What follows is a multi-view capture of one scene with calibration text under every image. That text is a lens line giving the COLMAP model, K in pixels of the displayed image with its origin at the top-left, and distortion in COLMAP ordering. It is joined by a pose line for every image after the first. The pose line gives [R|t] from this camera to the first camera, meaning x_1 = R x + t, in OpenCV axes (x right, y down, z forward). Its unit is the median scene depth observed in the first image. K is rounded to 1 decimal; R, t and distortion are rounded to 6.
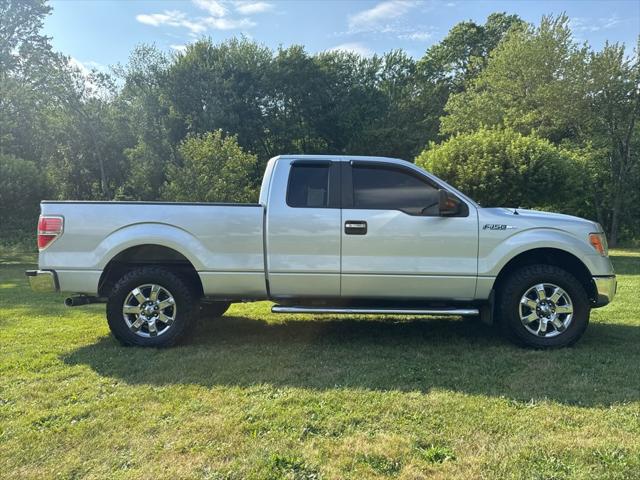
lens RADIAL K [[450.8, 0, 323.1], [0, 450.8, 241.6], [0, 0, 1]] dist [0.023775, -0.035202]
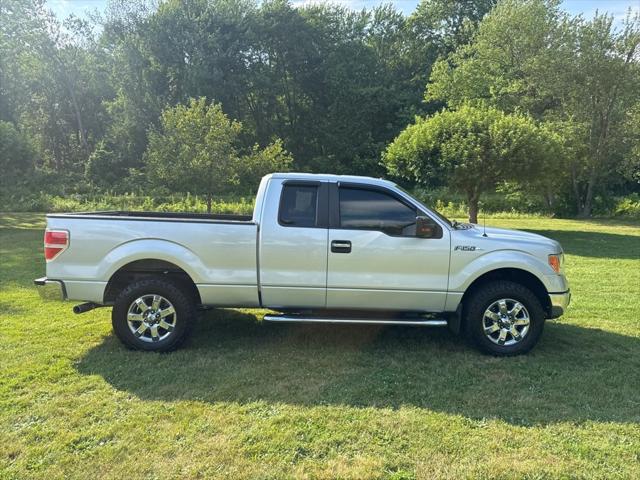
lens RADIAL K [[450.8, 0, 323.8], [0, 450.8, 237.9], [0, 0, 1]] dist [0.023775, -0.035202]
pose [[0.998884, 0.022210, 0.041694, -0.016128], [-0.025899, 0.995594, 0.090121, -0.148625], [-0.039509, -0.091100, 0.995058, -0.090306]]
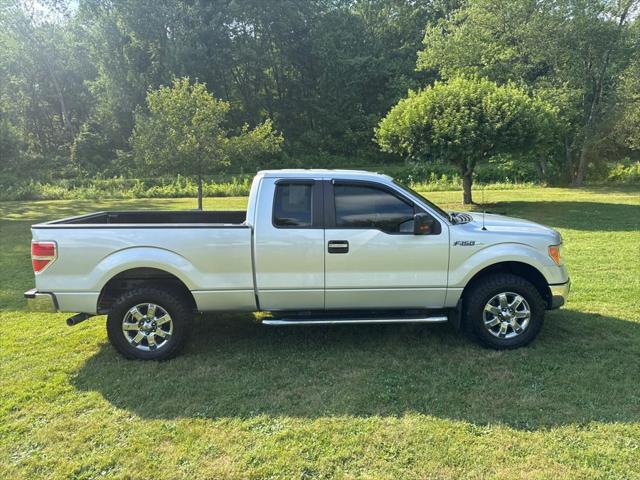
lens RADIAL K [[450.8, 0, 324.0], [0, 450.8, 240.2], [0, 0, 1]] dist [0.023775, -0.035202]
pose [[0.998276, -0.017162, 0.056127, -0.021113], [0.008370, 0.988147, 0.153283, -0.209161], [-0.058092, -0.152549, 0.986587, -0.054384]]
